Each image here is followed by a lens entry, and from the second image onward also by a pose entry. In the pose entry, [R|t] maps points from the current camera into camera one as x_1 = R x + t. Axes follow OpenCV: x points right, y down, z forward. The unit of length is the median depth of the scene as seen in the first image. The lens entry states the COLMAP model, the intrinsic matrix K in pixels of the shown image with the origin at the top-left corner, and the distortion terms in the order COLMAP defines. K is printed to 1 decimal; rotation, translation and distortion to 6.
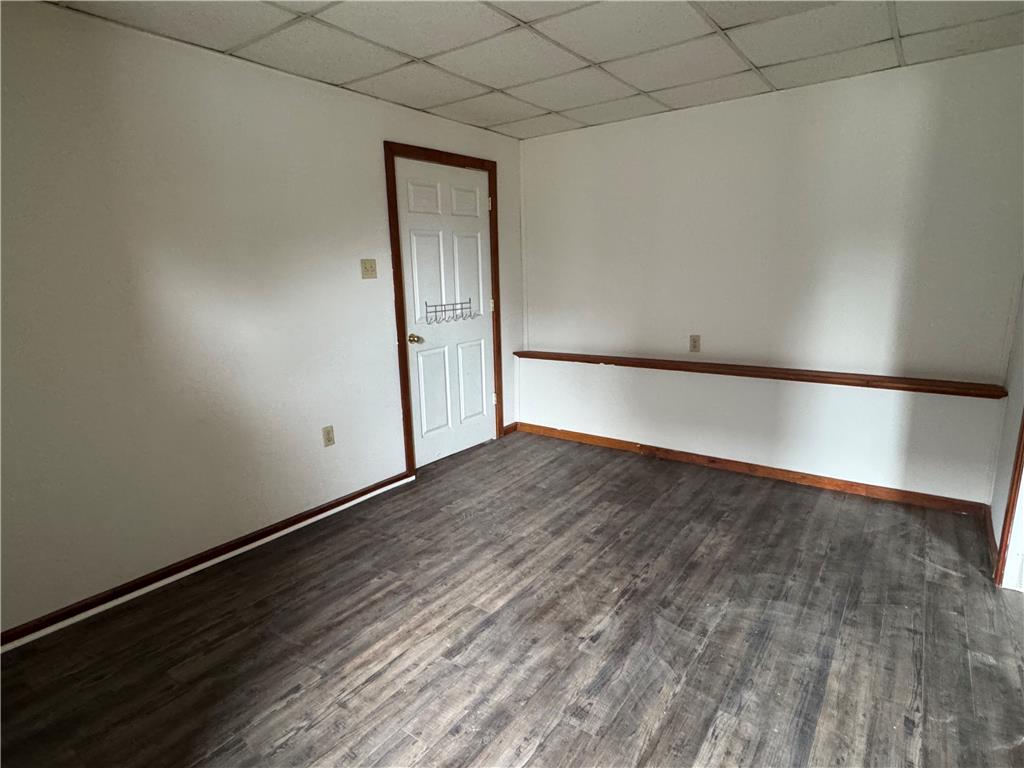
lens RADIAL K [[556.4, 0, 510.6], [0, 556.4, 383.8], [0, 0, 1]] dist [-0.000239, 0.000662]
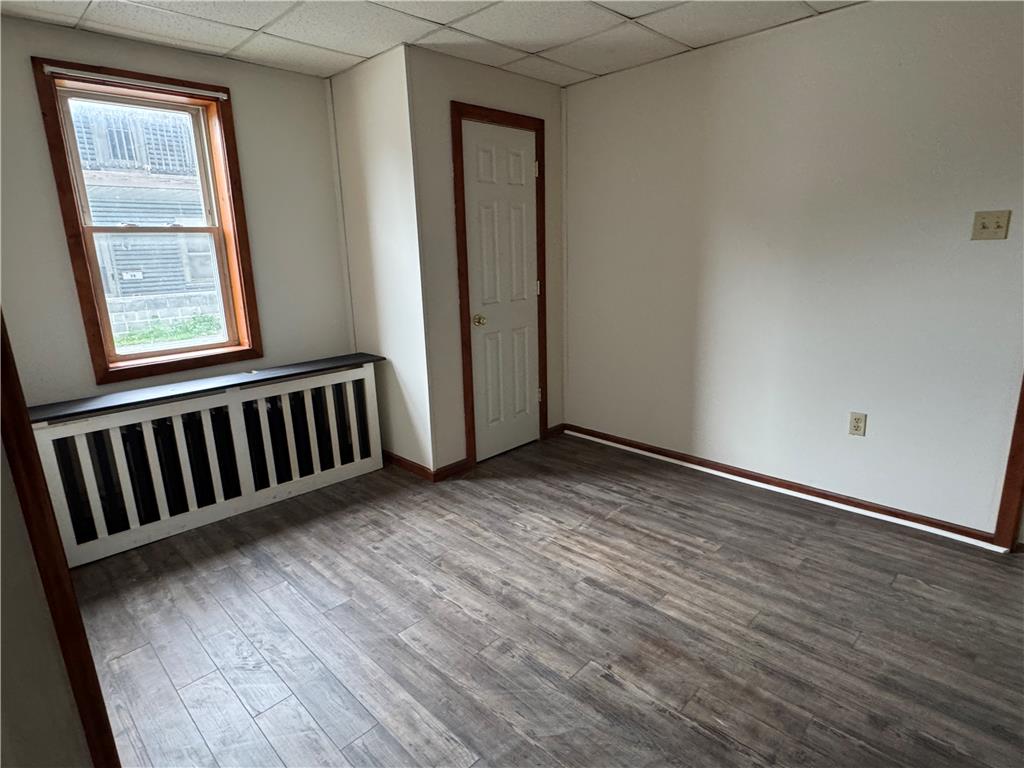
lens RADIAL K [[556.4, 0, 511.8], [0, 556.4, 385.3], [0, 0, 1]] dist [-0.000239, 0.000662]
pose [[-0.141885, 0.267794, -0.952972, 0.839089], [-0.167198, 0.942396, 0.289716, -0.186280], [0.975661, 0.200441, -0.088937, 0.807547]]
